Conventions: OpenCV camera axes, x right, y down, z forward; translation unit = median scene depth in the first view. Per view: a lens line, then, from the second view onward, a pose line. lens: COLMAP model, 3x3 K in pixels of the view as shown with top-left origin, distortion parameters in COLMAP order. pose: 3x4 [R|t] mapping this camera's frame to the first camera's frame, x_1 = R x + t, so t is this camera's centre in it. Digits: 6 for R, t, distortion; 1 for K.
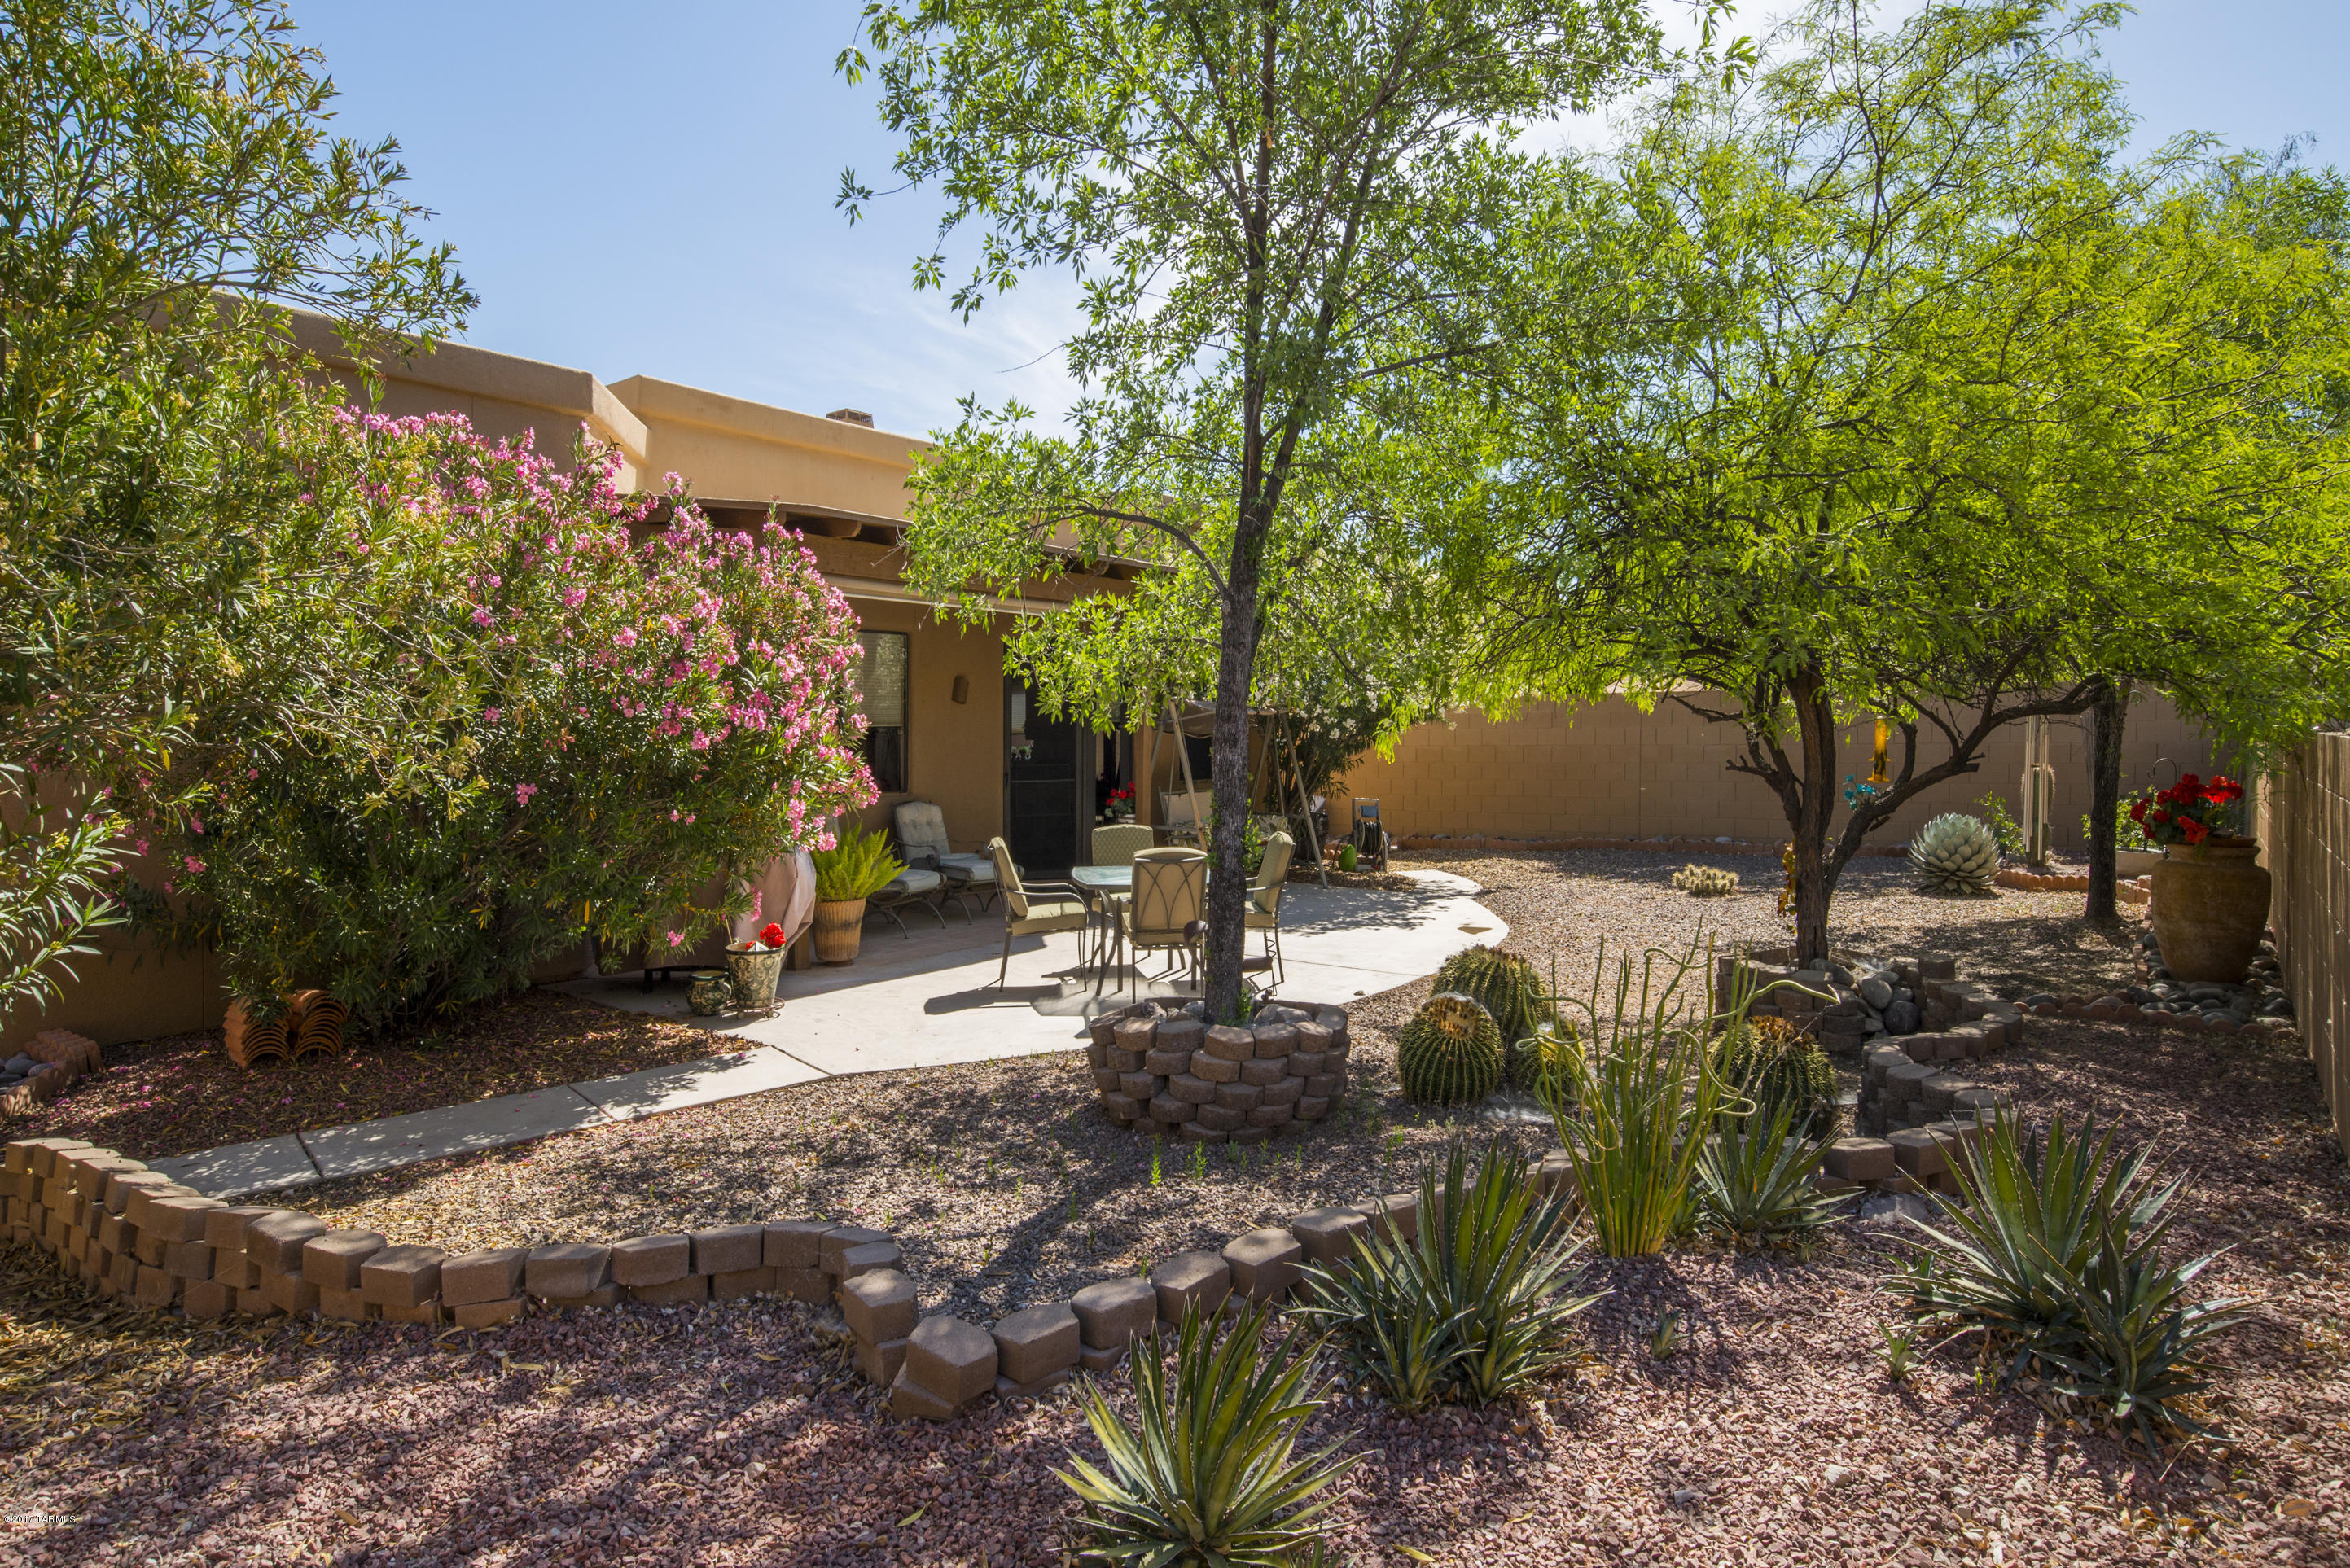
lens RADIAL K [[1074.4, 0, 1175.0], [0, 1074.4, 784.0], [0, 0, 1]] dist [-0.022110, 0.000041]
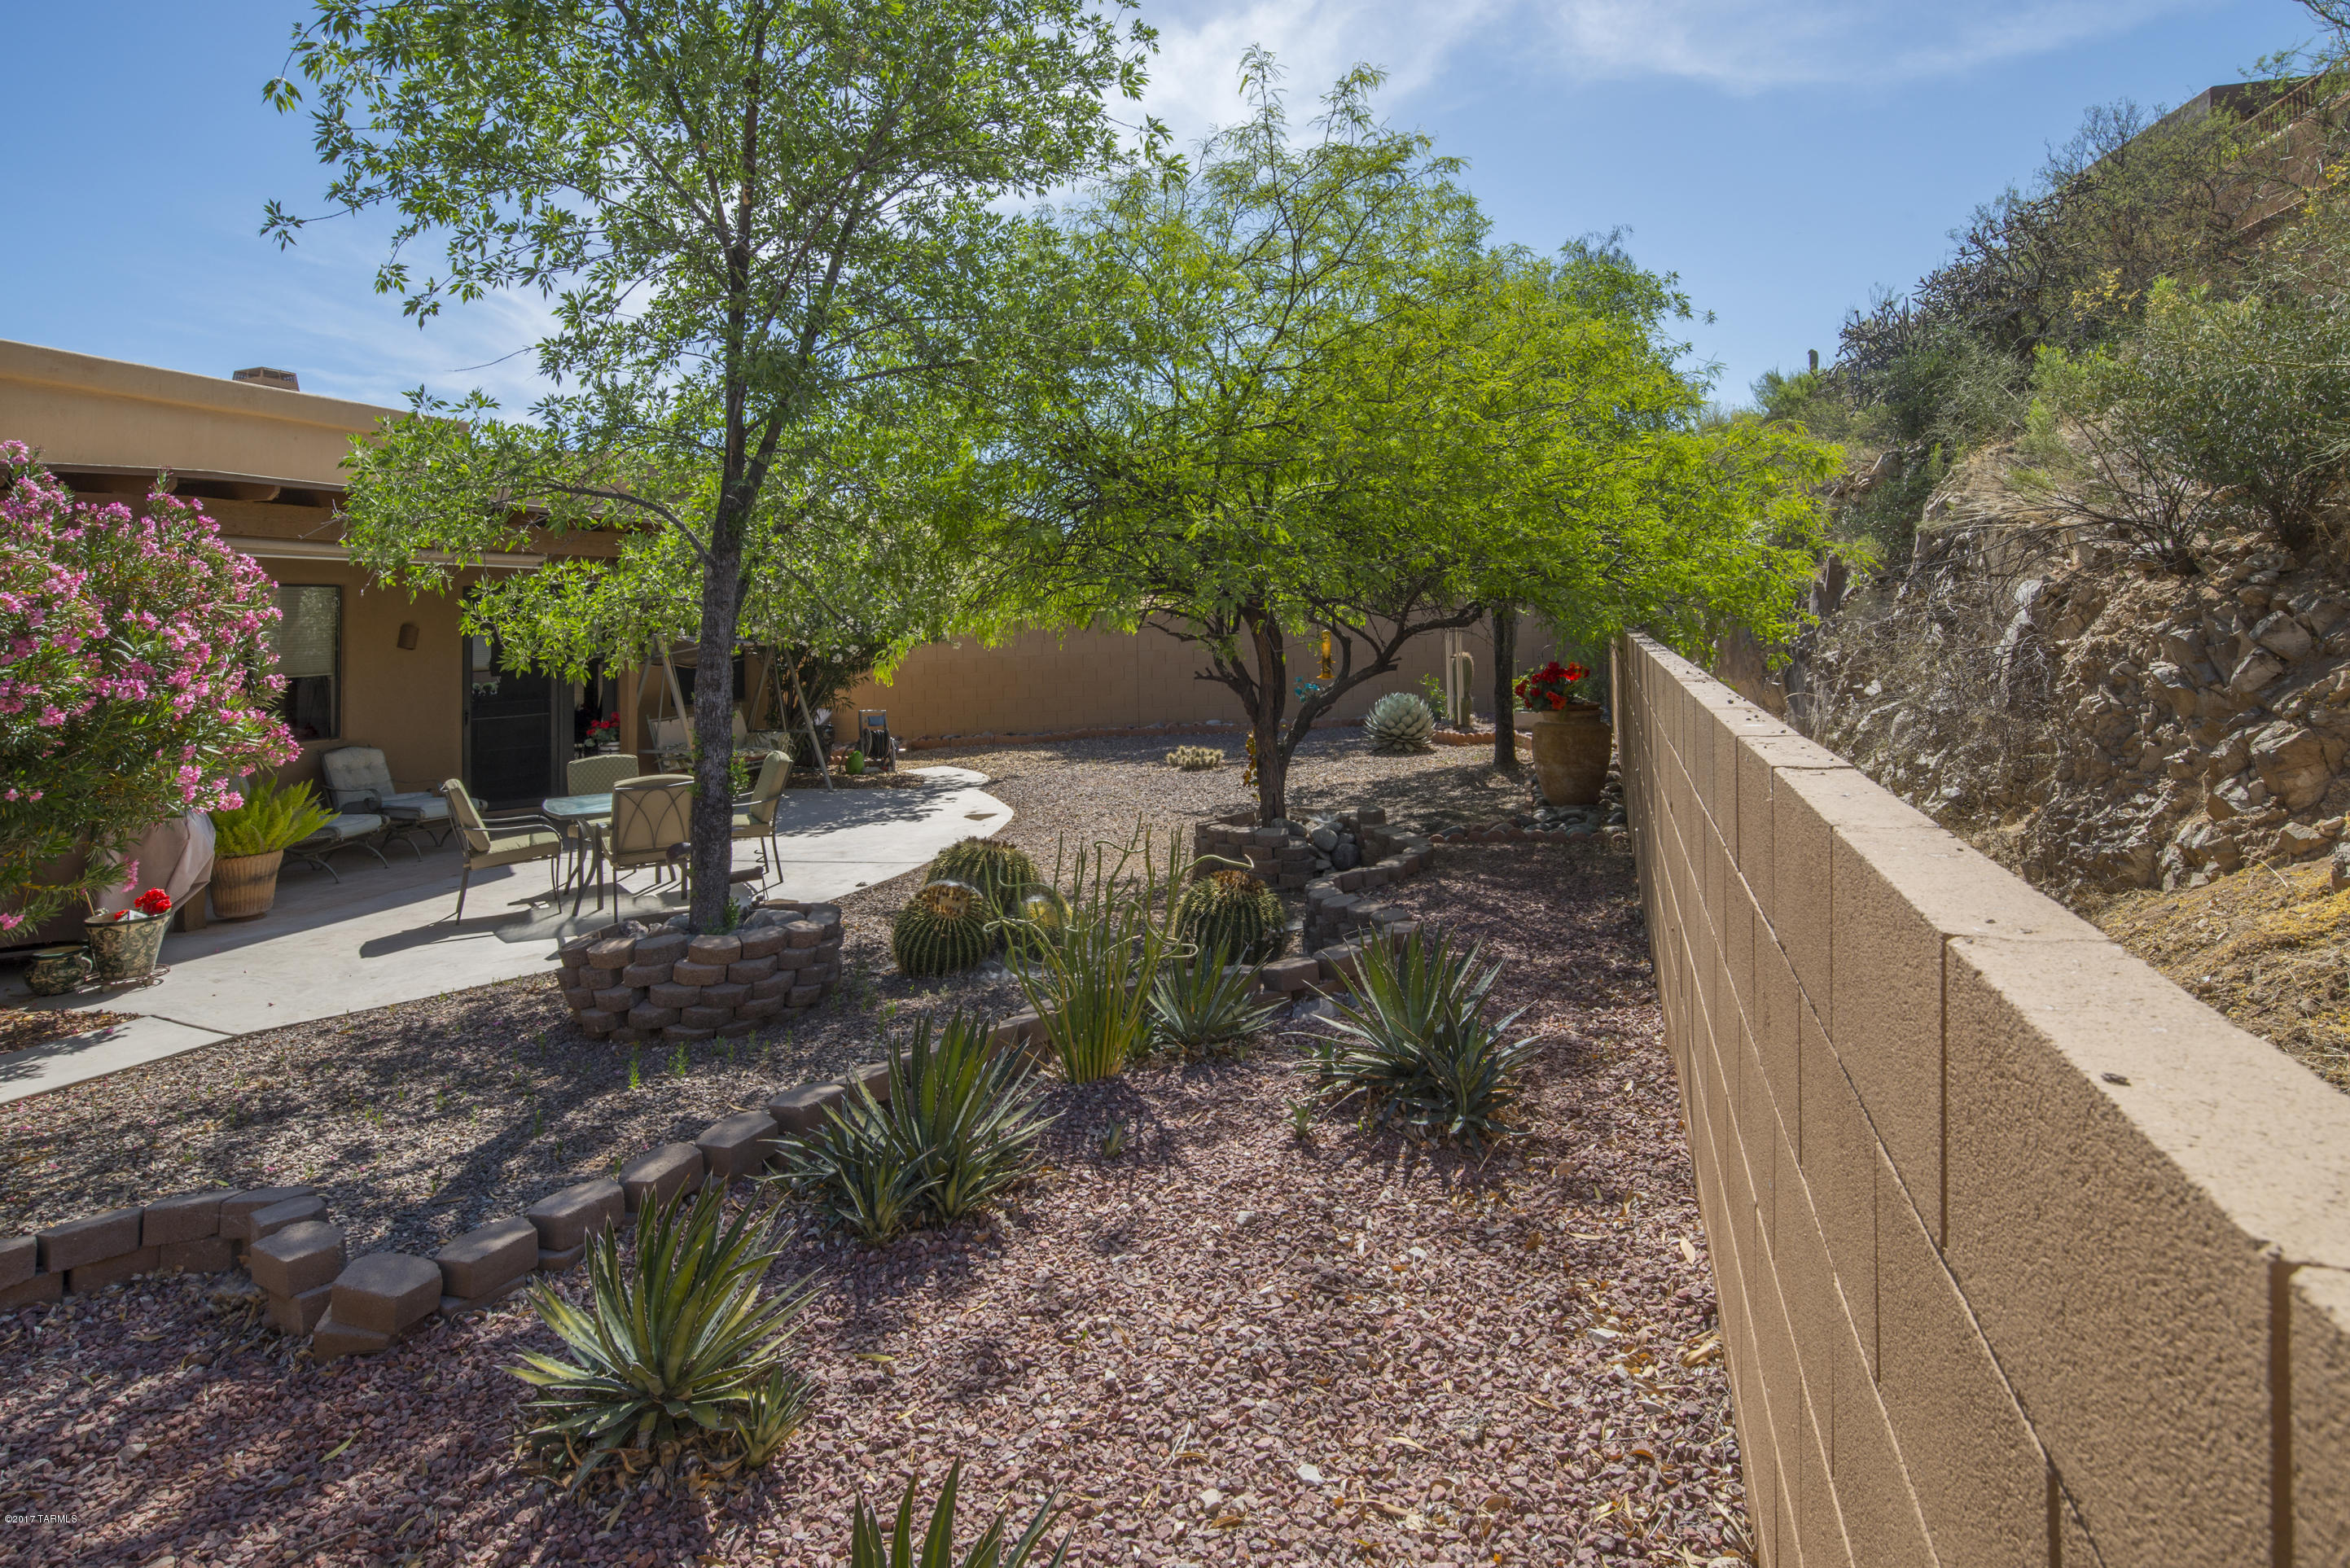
lens RADIAL K [[943.8, 0, 1184.2], [0, 943.8, 738.7], [0, 0, 1]] dist [-0.030762, 0.007870]
pose [[0.881299, 0.022268, 0.472033, 0.028472], [-0.044136, 0.998401, 0.035305, -0.048985], [-0.470493, -0.051949, 0.880873, -0.095360]]
